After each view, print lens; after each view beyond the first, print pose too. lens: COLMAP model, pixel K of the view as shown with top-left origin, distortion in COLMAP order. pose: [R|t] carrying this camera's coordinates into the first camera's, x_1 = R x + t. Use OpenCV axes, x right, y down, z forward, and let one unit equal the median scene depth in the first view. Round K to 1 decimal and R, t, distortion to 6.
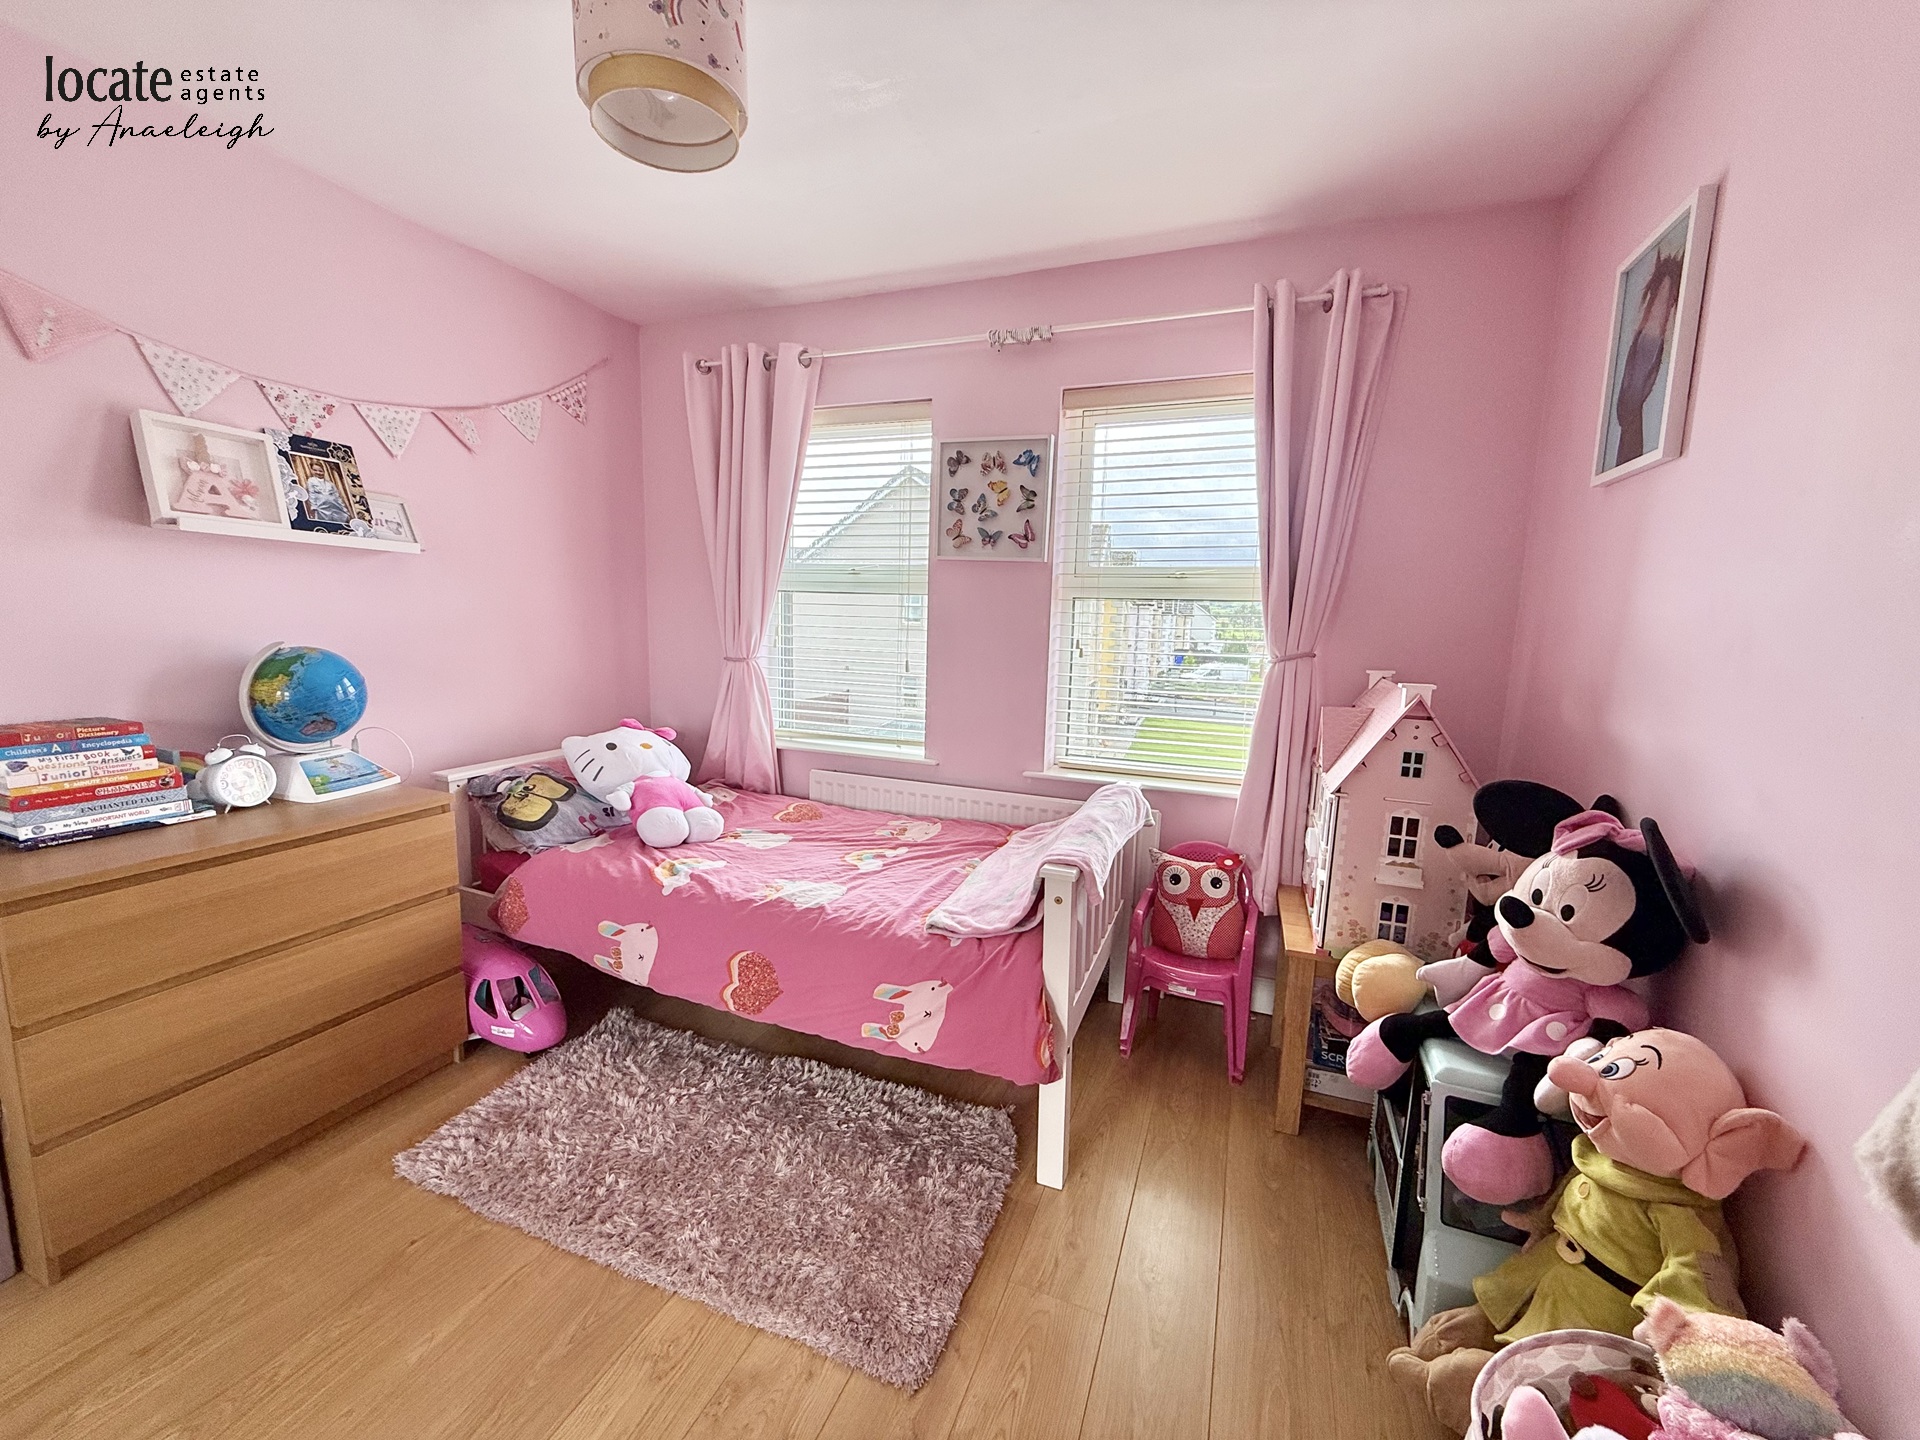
lens RADIAL K [[760.2, 0, 955.3], [0, 760.2, 714.3], [0, 0, 1]] dist [-0.001494, -0.000551]
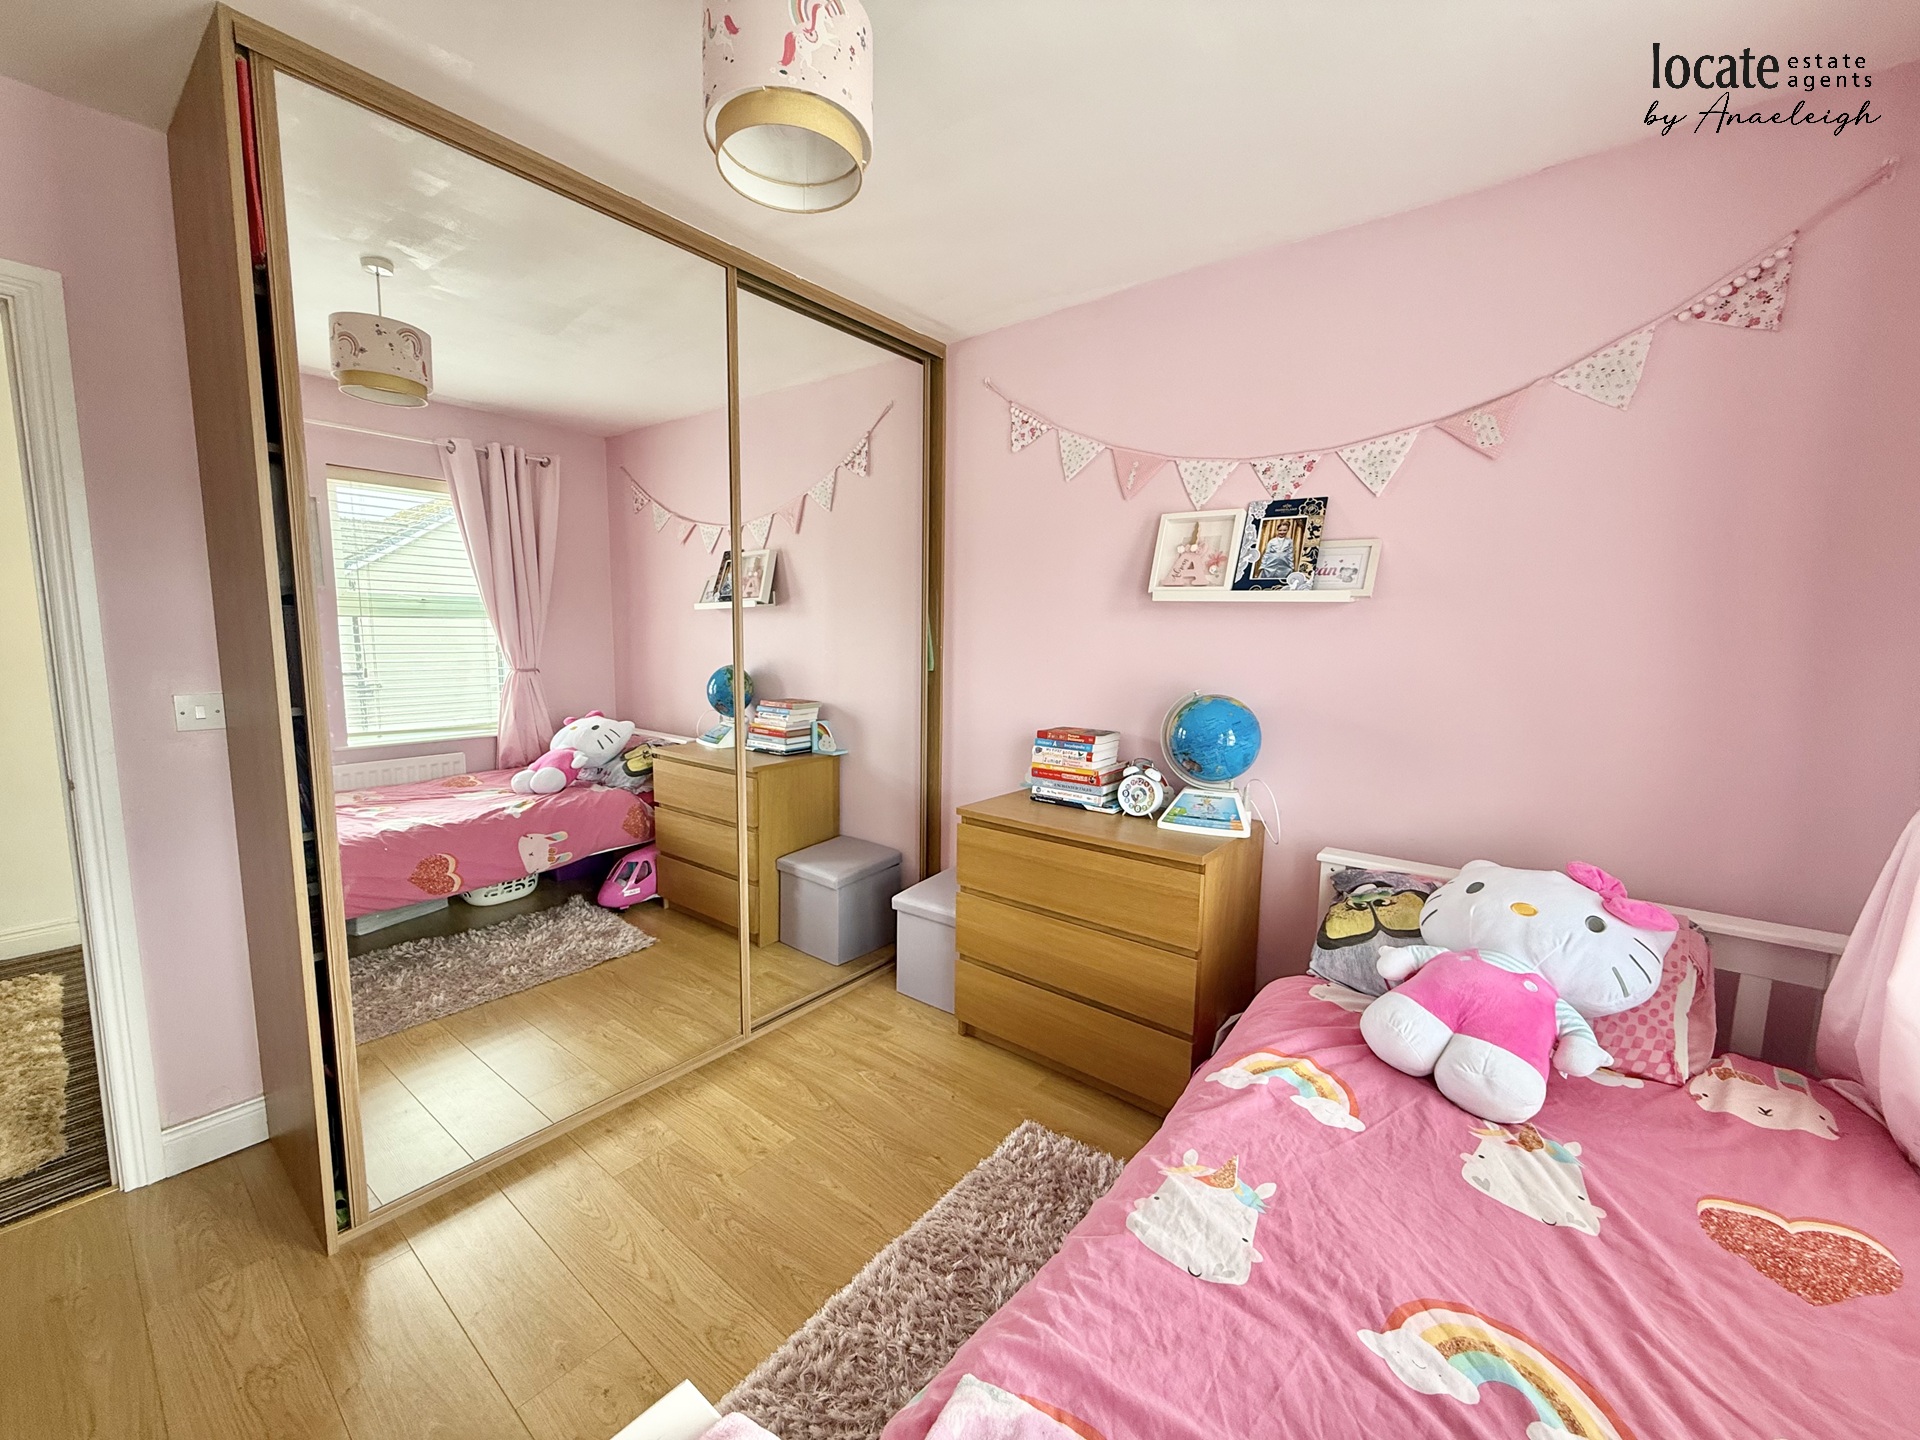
lens RADIAL K [[760.2, 0, 954.6], [0, 760.2, 723.7], [0, 0, 1]] dist [-0.001494, -0.000551]
pose [[-0.301752, 0.076463, -0.950315, 0.307454], [-0.151738, 0.980221, 0.127050, -0.126790], [0.941234, 0.182536, -0.284181, 0.929109]]
